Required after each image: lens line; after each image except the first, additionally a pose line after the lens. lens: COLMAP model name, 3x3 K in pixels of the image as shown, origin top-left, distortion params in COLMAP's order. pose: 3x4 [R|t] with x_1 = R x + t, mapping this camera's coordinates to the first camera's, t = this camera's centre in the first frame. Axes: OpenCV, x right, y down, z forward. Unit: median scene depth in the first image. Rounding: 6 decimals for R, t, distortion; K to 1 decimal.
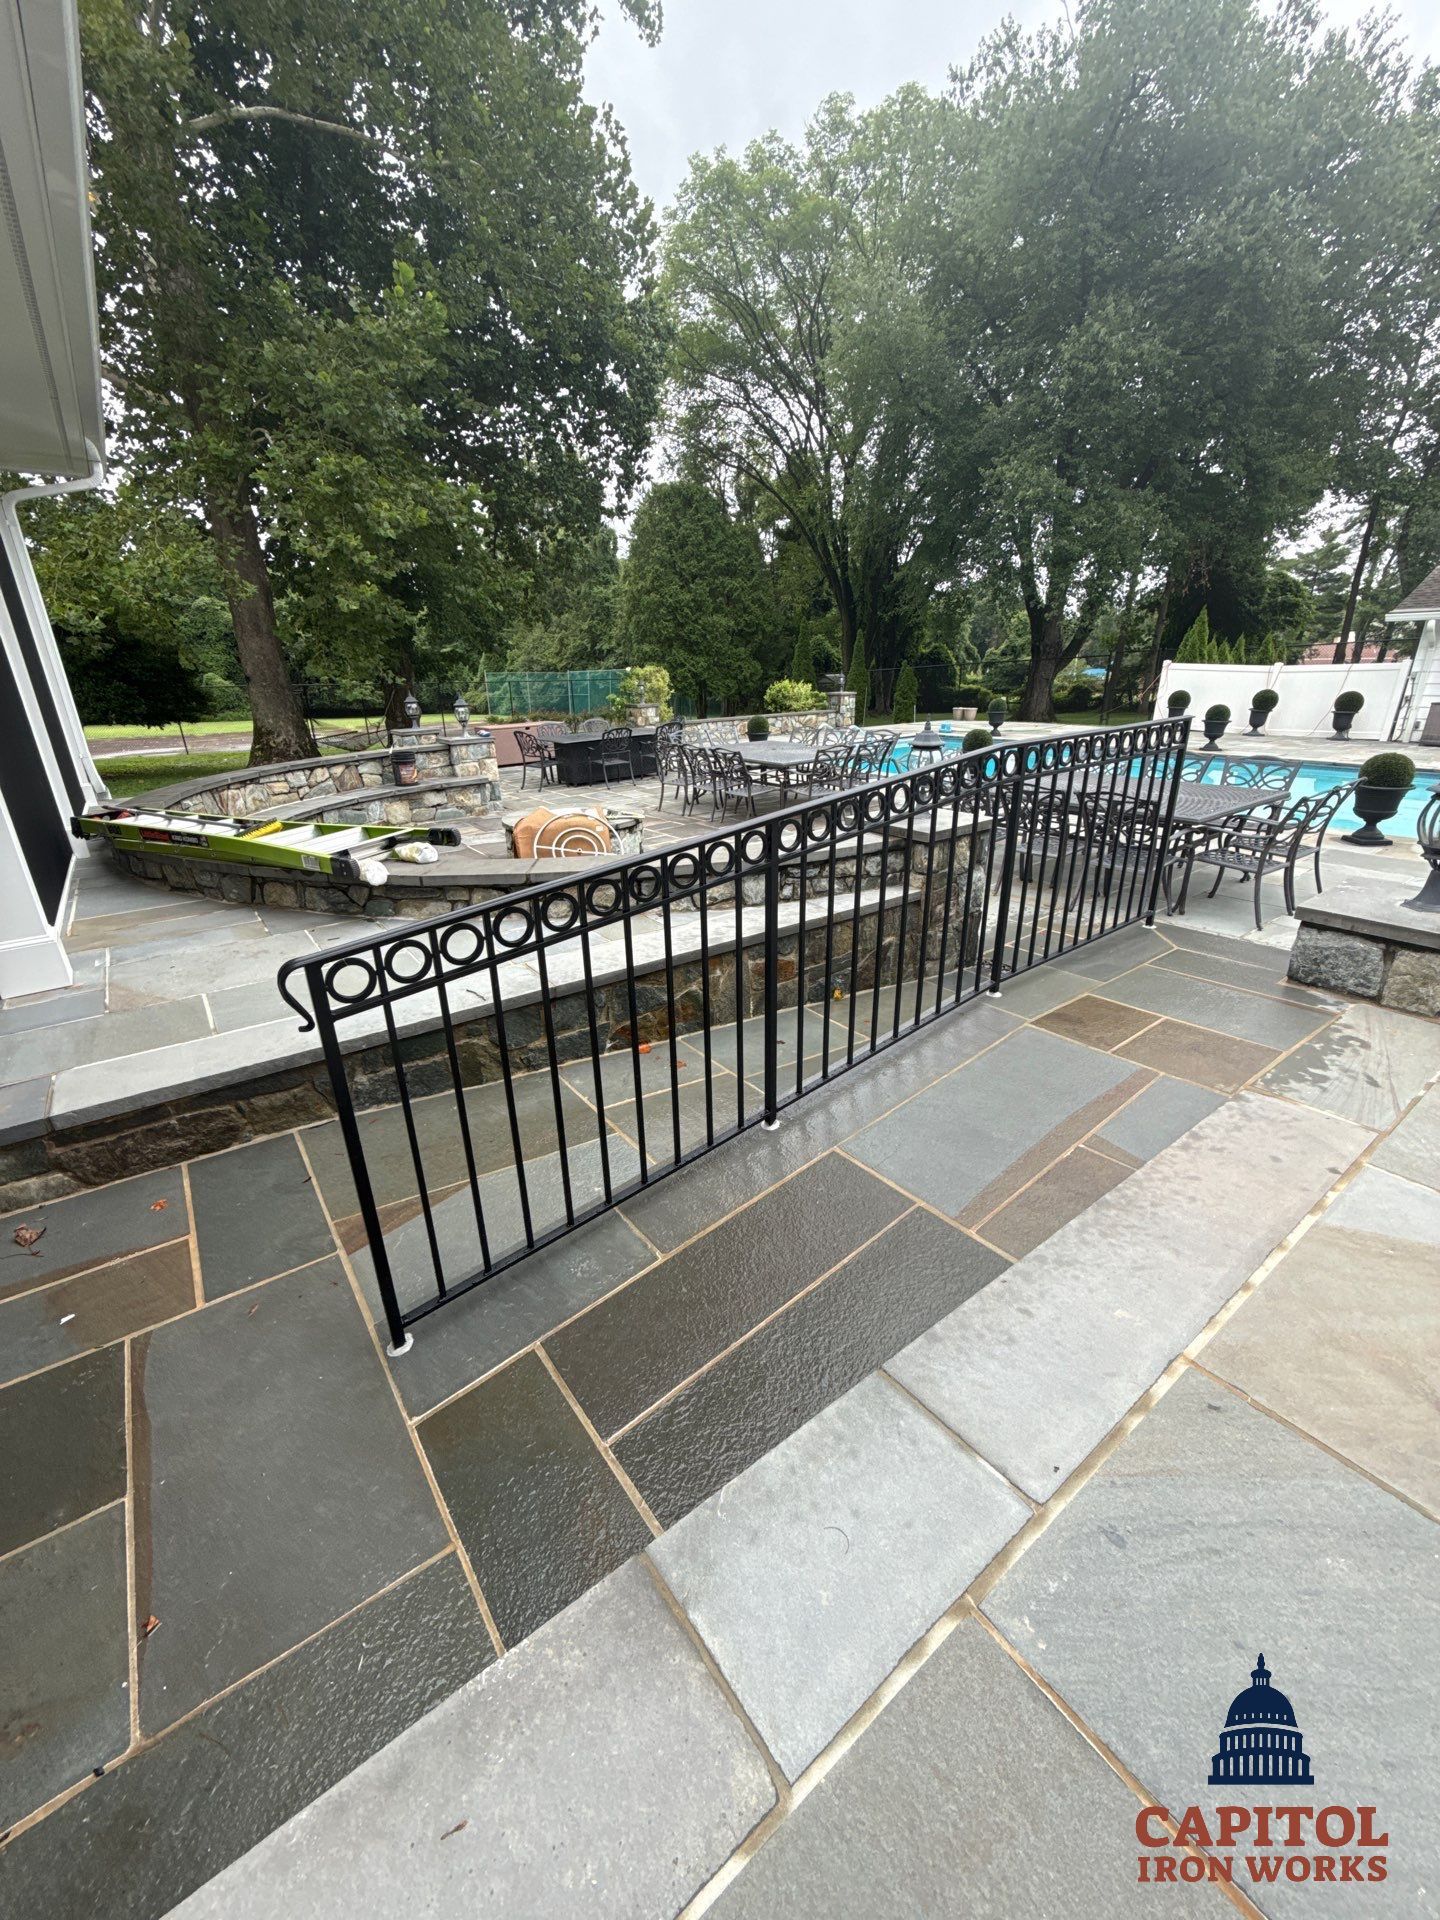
lens RADIAL K [[765.2, 0, 723.1], [0, 765.2, 962.6], [0, 0, 1]] dist [-0.001450, -0.000066]
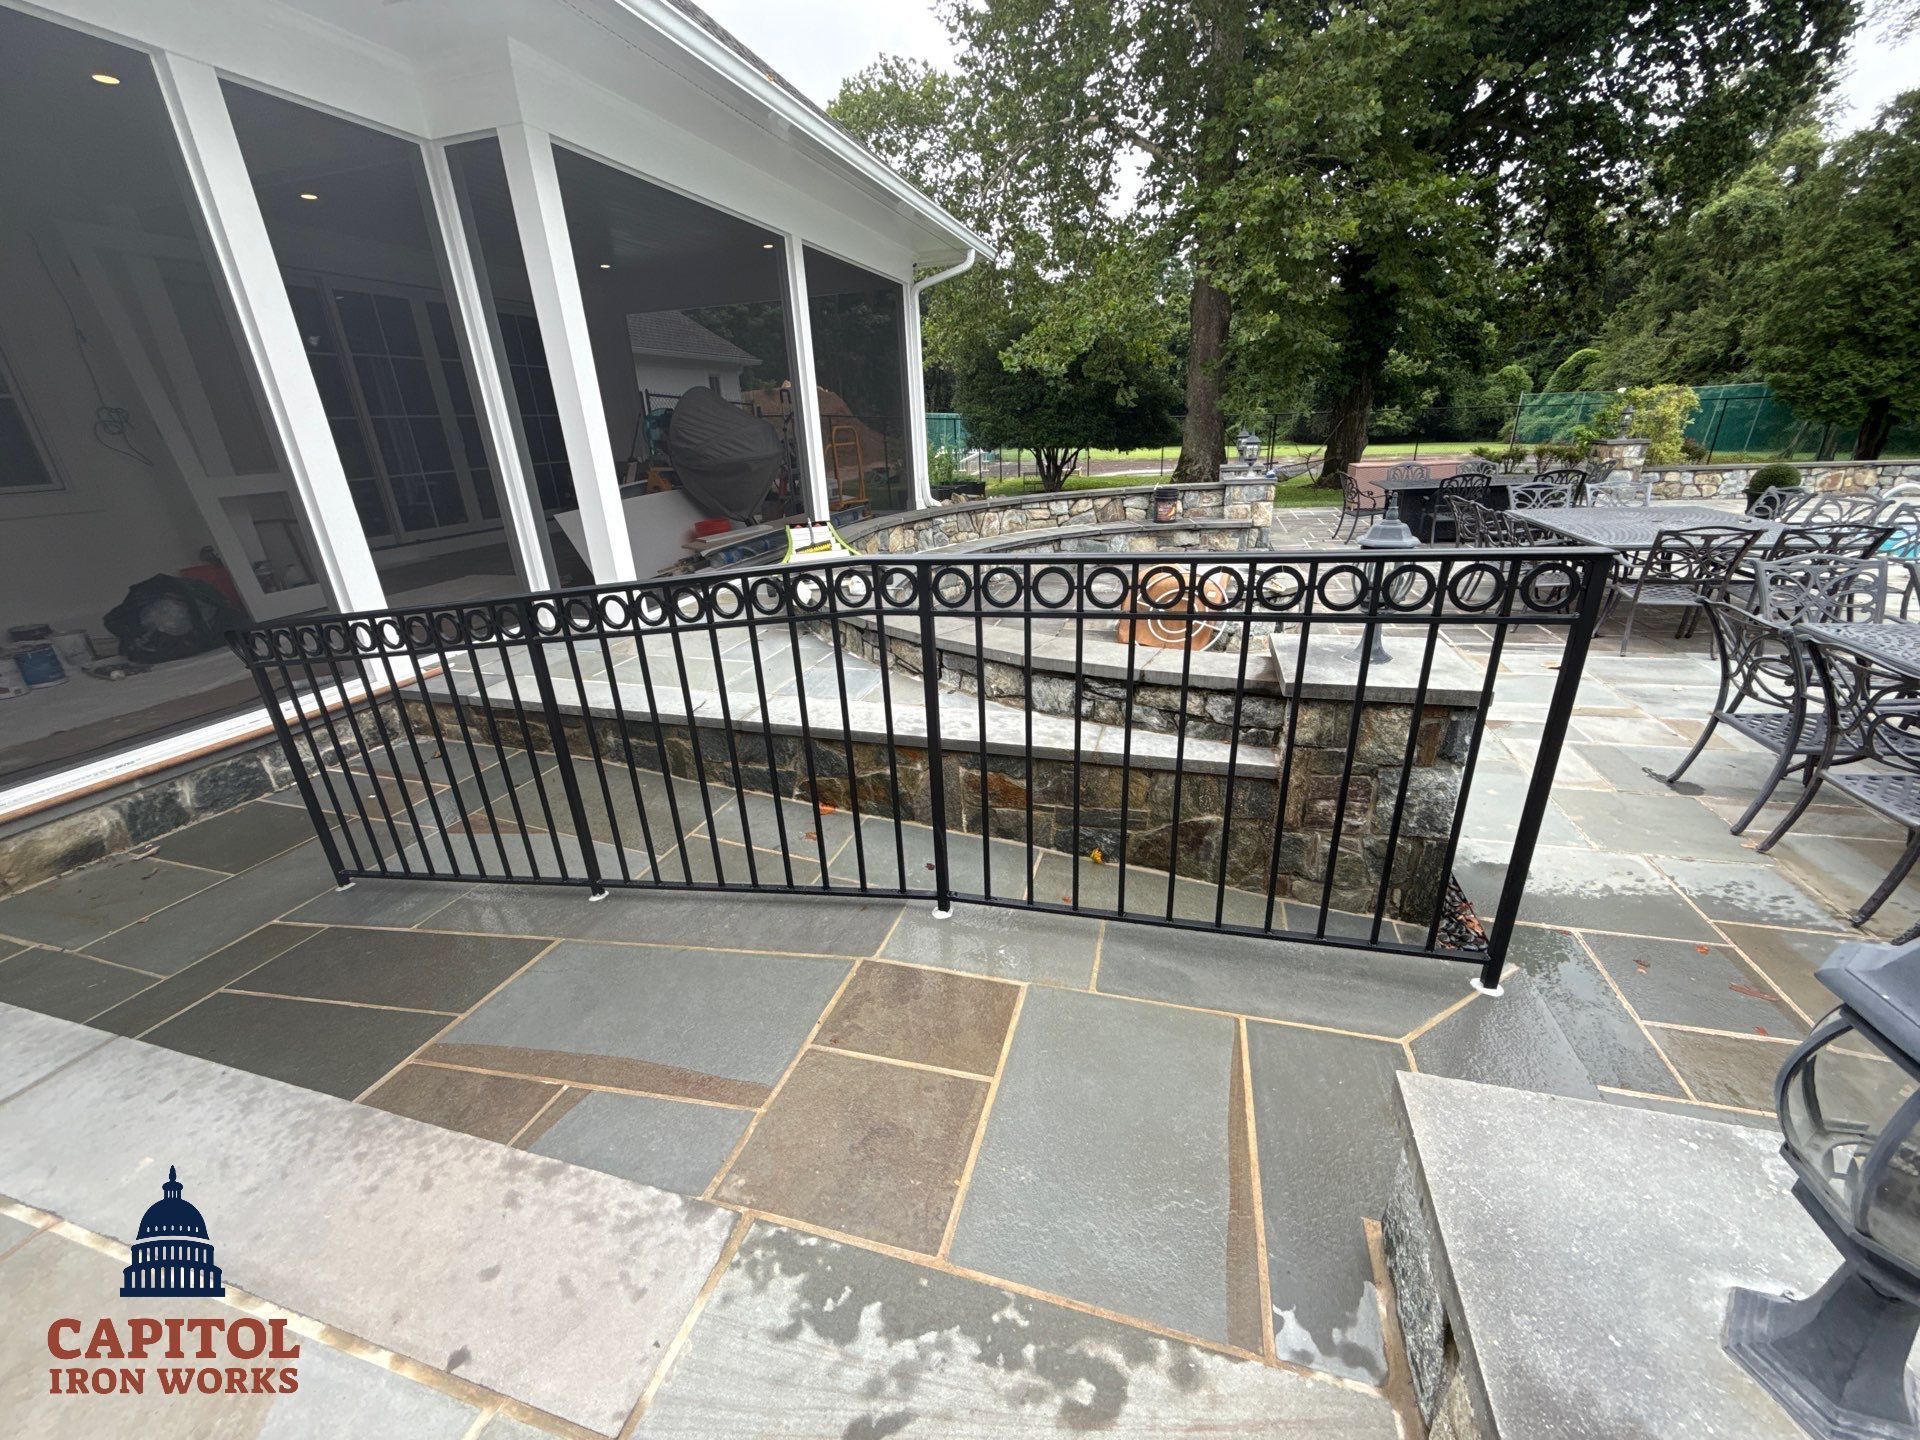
lens RADIAL K [[764.9, 0, 957.2], [0, 764.9, 721.1], [0, 0, 1]] dist [-0.001206, 0.000464]
pose [[0.594612, 0.291305, -0.749385, 0.298588], [-0.261465, 0.951454, 0.162390, -0.086191], [0.760311, 0.099379, 0.641913, 0.196617]]
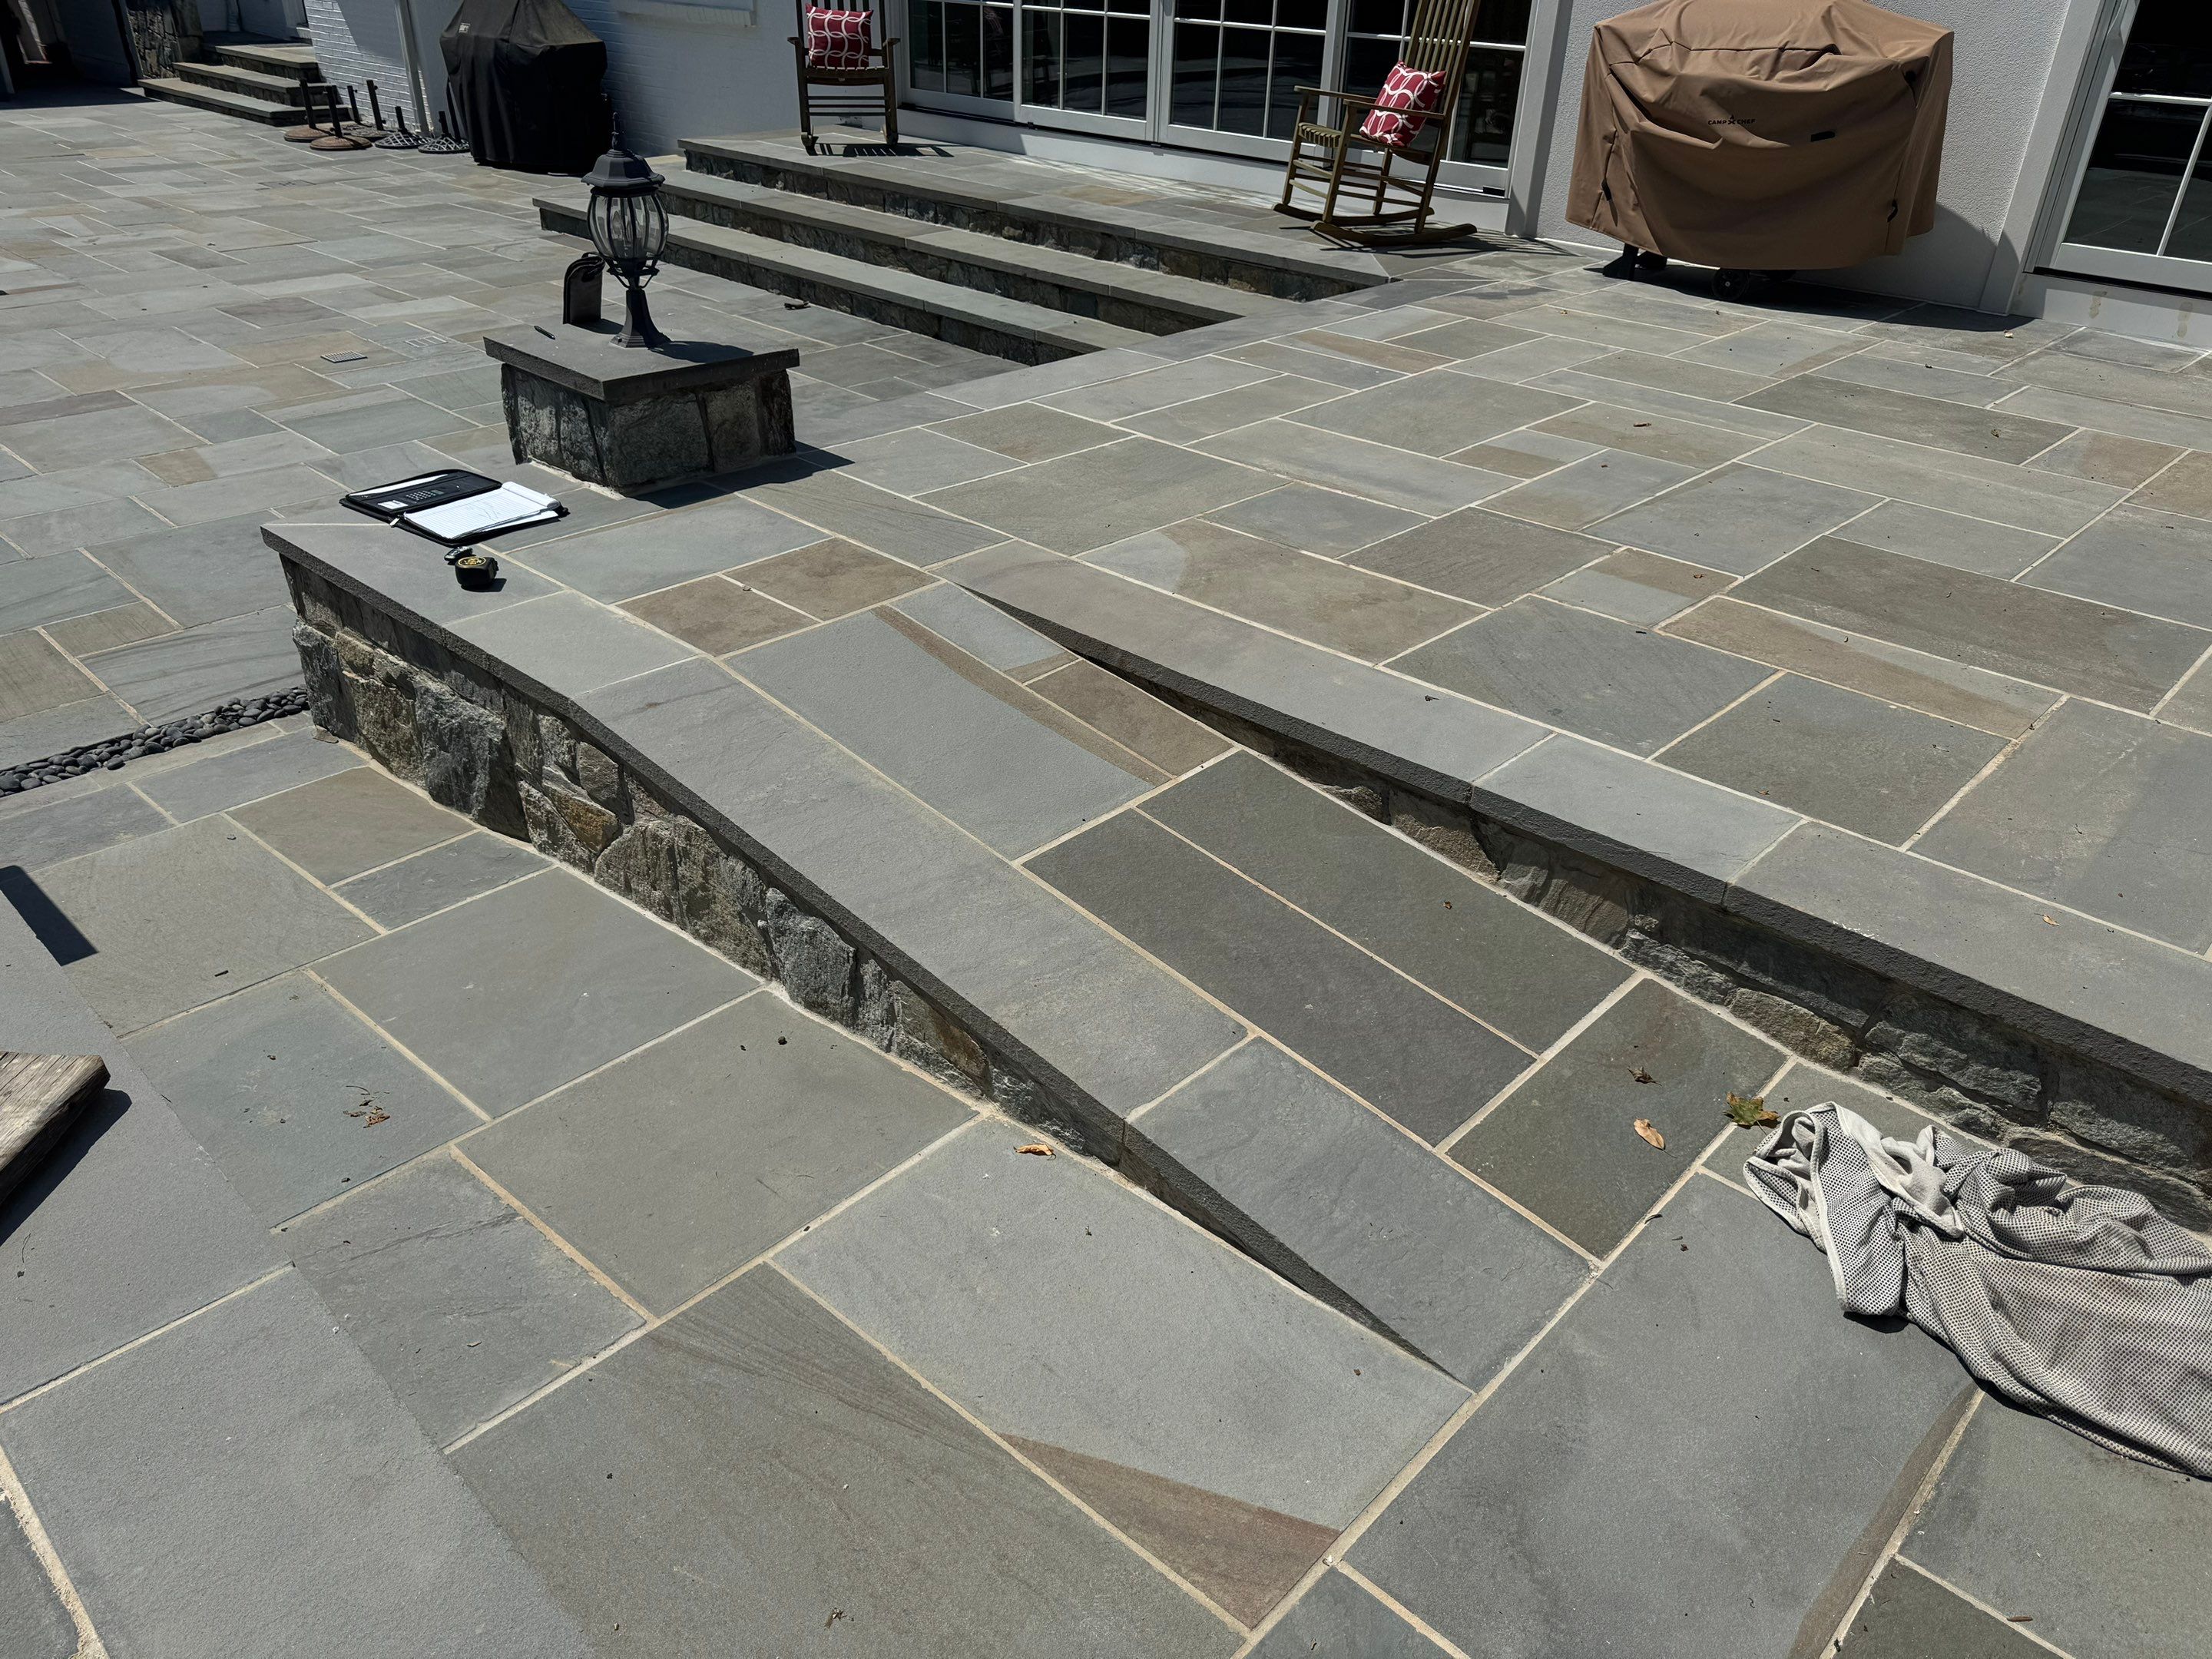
lens RADIAL K [[1523.5, 0, 1101.4], [0, 1523.5, 856.9], [0, 0, 1]] dist [0.107005, -0.121711]
pose [[-0.159889, -0.495529, 0.853748, -0.261580], [0.337833, 0.785180, 0.519000, -0.109877], [-0.927526, 0.371407, 0.041864, 0.237228]]
